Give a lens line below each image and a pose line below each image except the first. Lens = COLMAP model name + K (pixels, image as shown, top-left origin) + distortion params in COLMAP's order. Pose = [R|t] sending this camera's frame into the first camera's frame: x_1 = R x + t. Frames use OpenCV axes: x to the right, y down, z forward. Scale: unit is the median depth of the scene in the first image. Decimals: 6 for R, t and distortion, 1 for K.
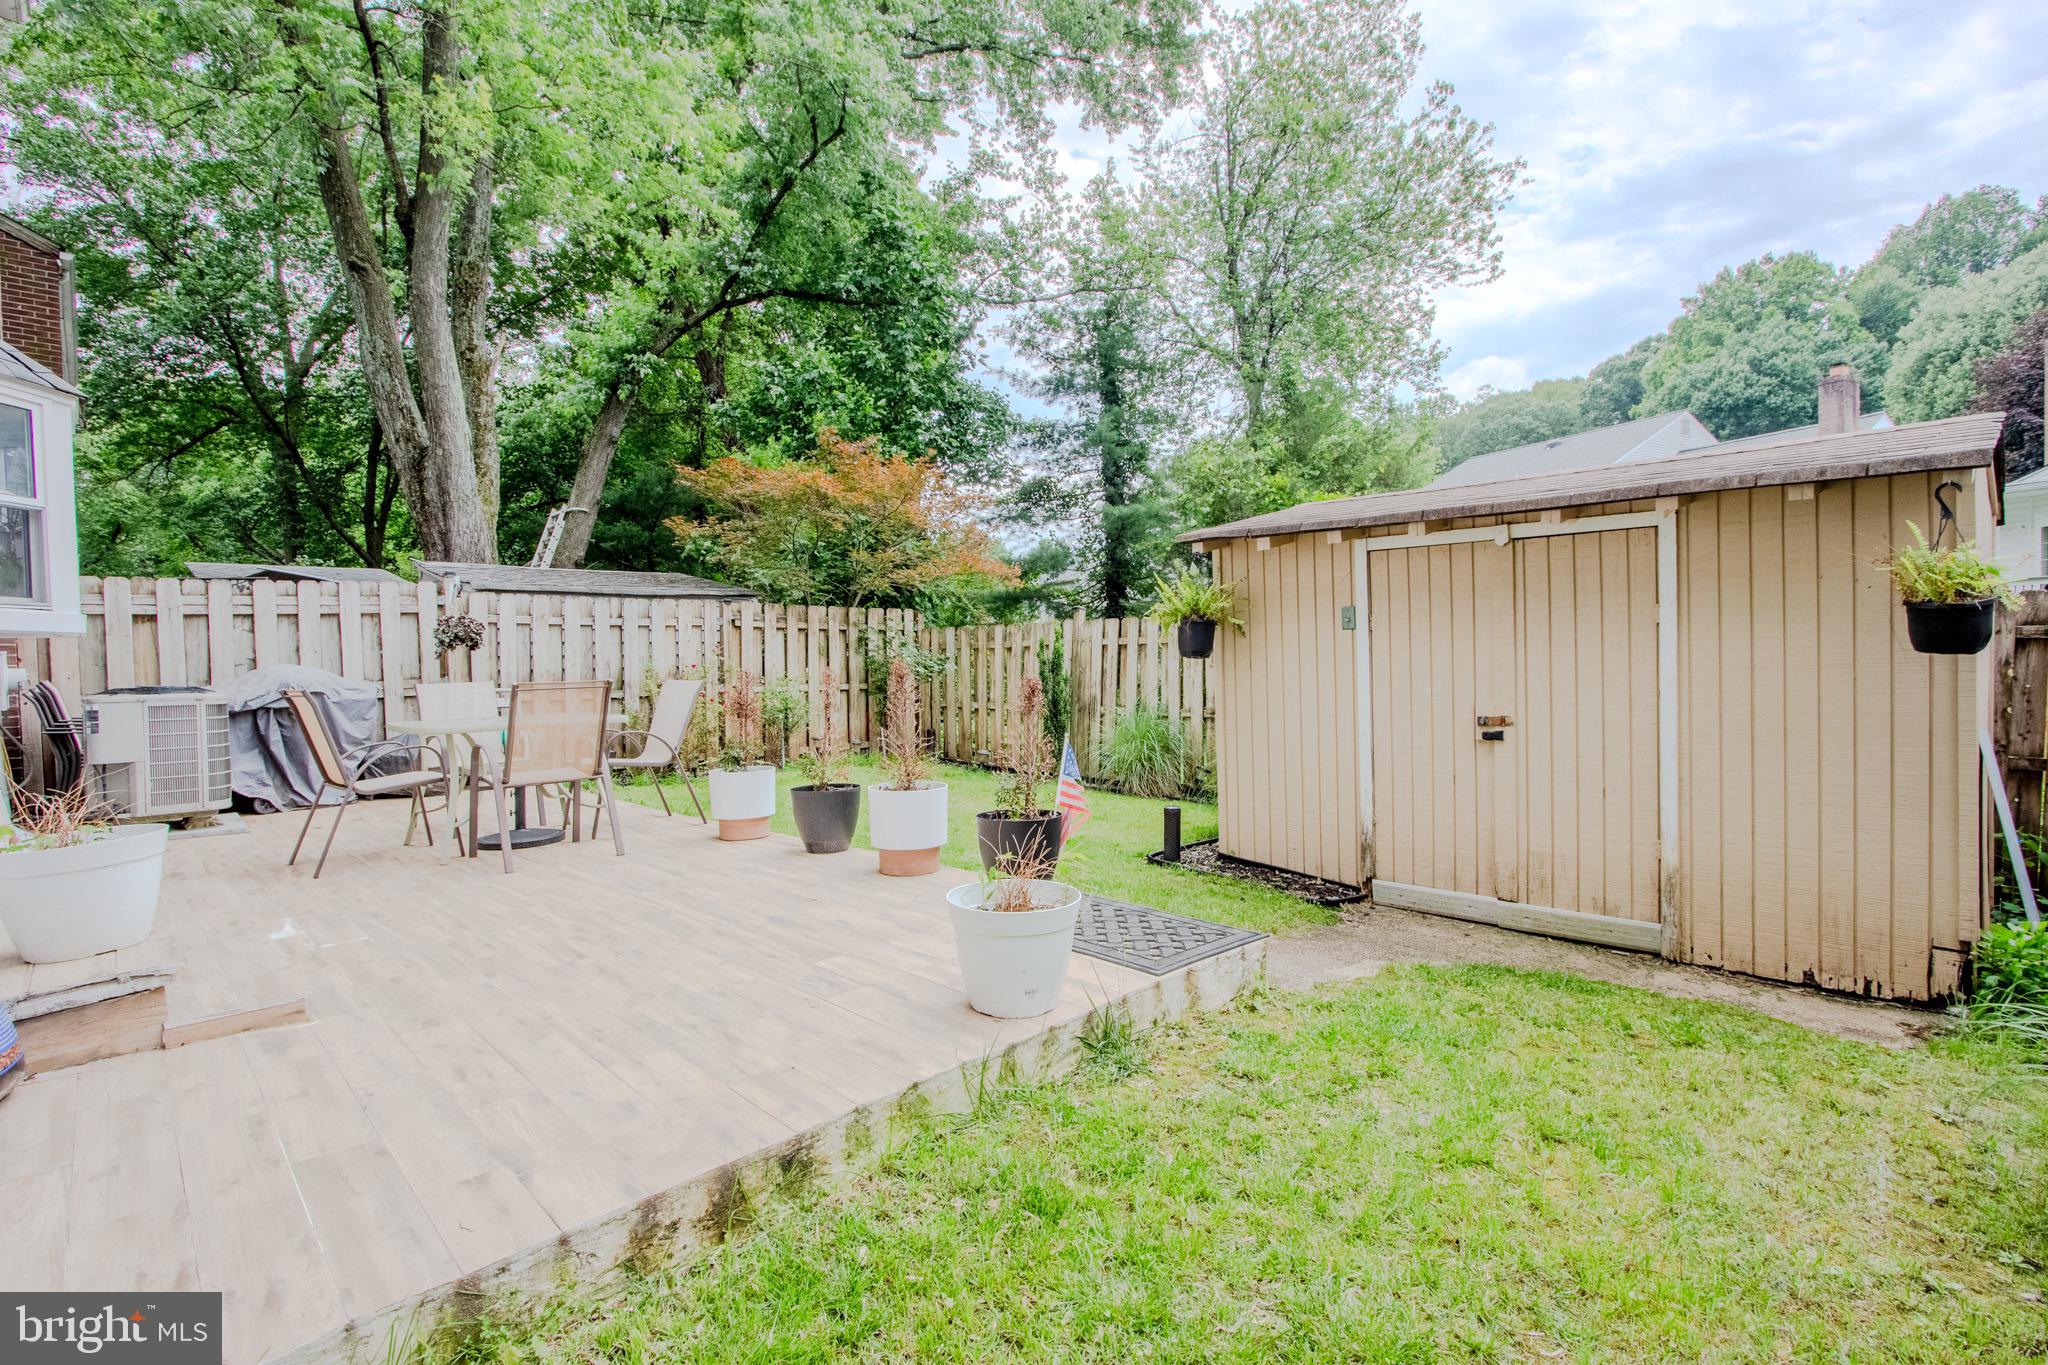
lens RADIAL K [[951.5, 0, 1028.3], [0, 951.5, 676.1], [0, 0, 1]] dist [-0.017728, 0.002753]
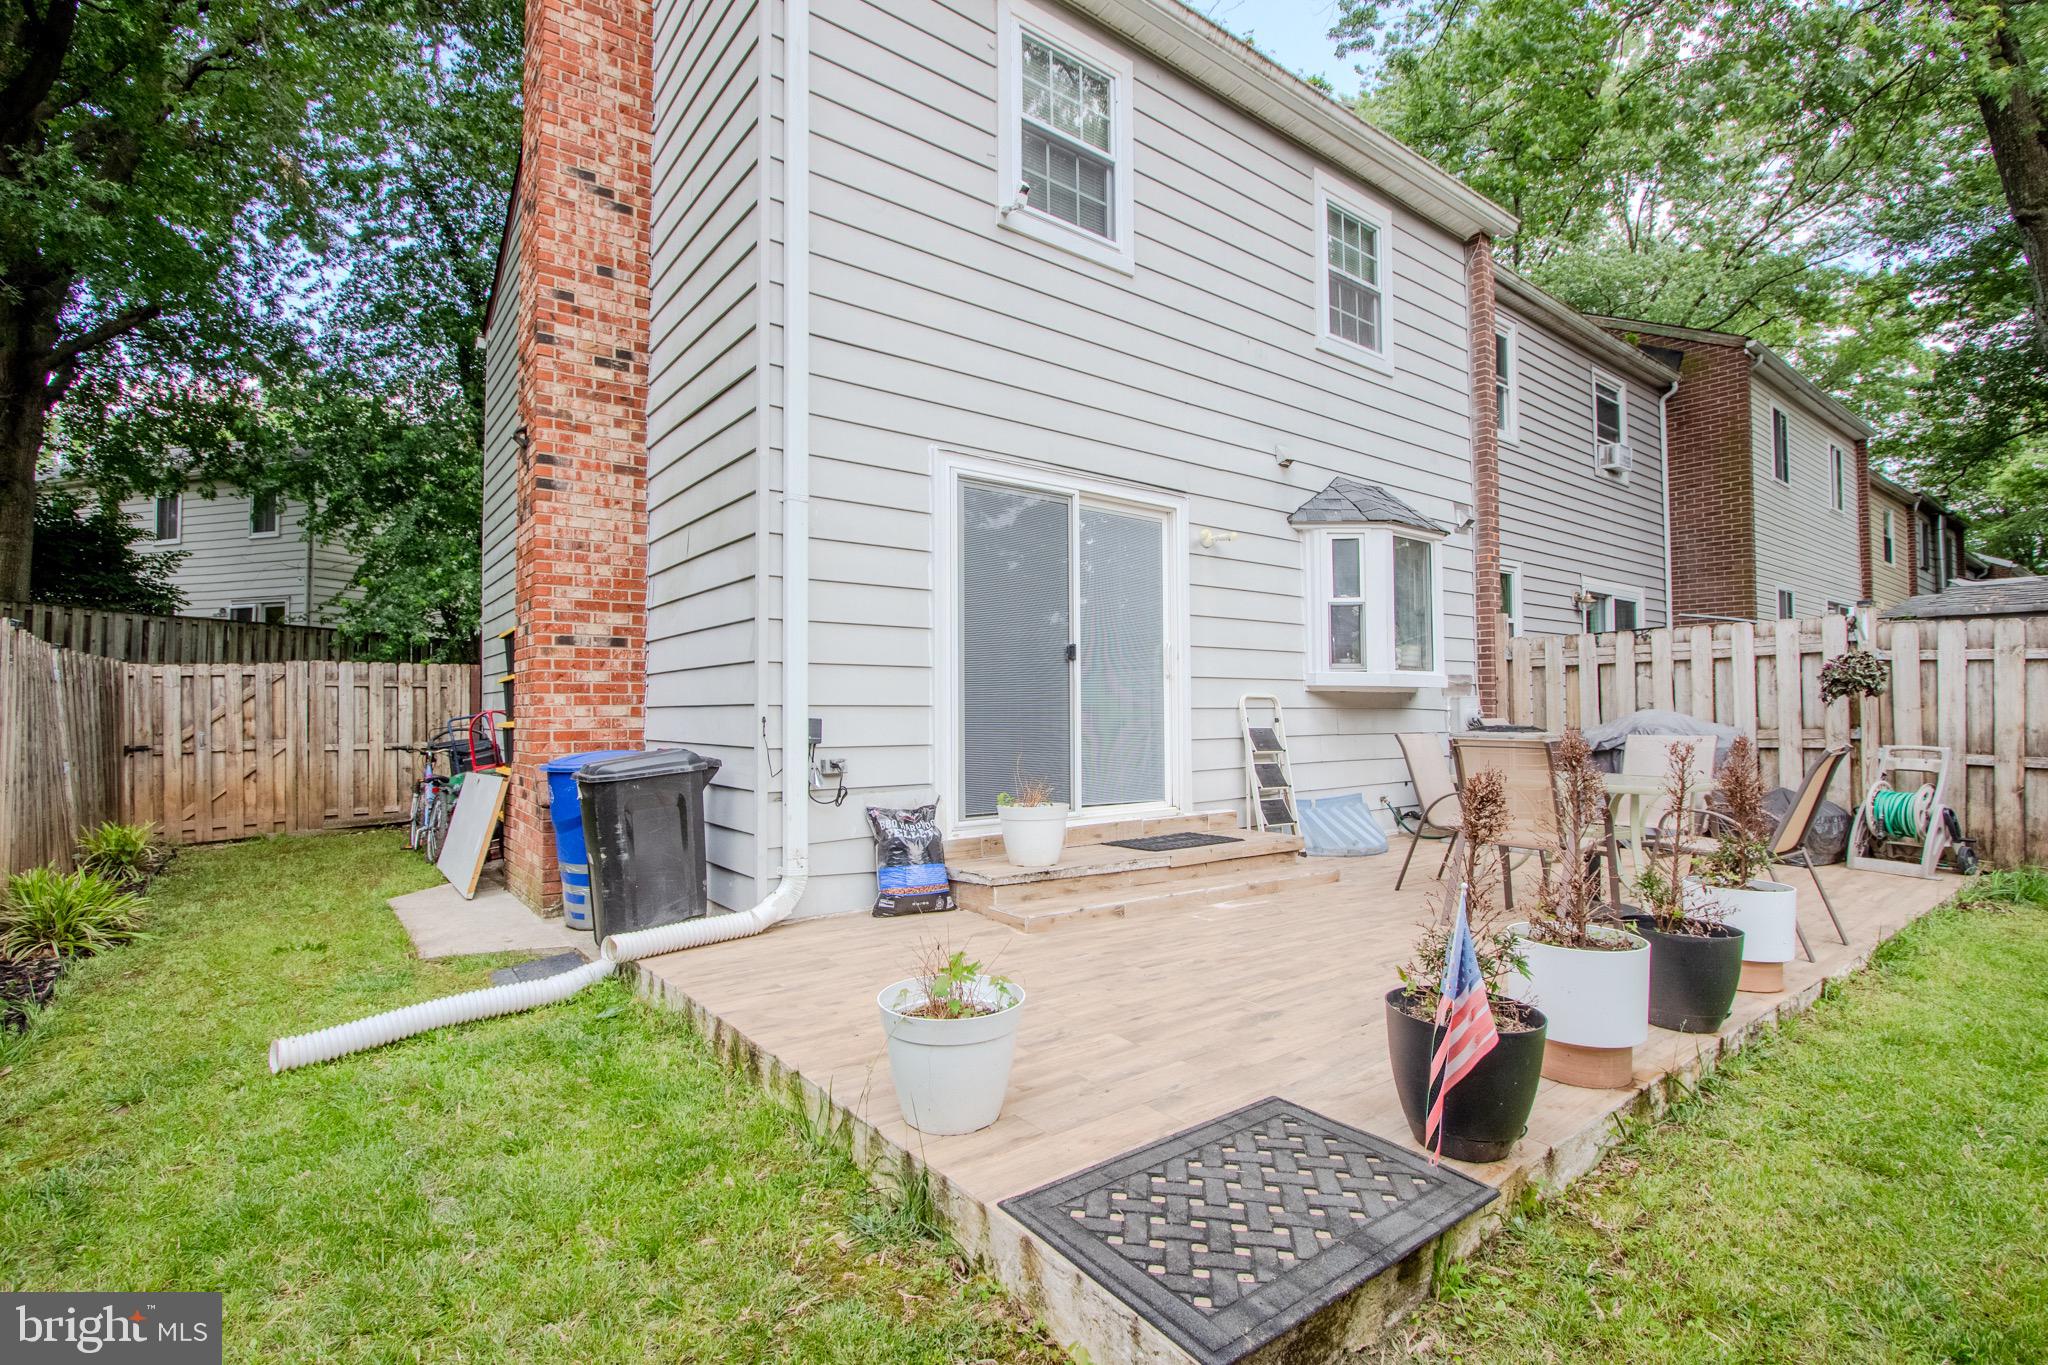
lens RADIAL K [[949.7, 0, 1032.0], [0, 949.7, 677.8], [0, 0, 1]] dist [-0.016137, 0.001616]
pose [[-0.121862, -0.009765, -0.992499, 0.173216], [-0.019318, 0.999786, -0.007464, -0.013675], [0.992359, 0.018263, -0.122025, 0.231506]]
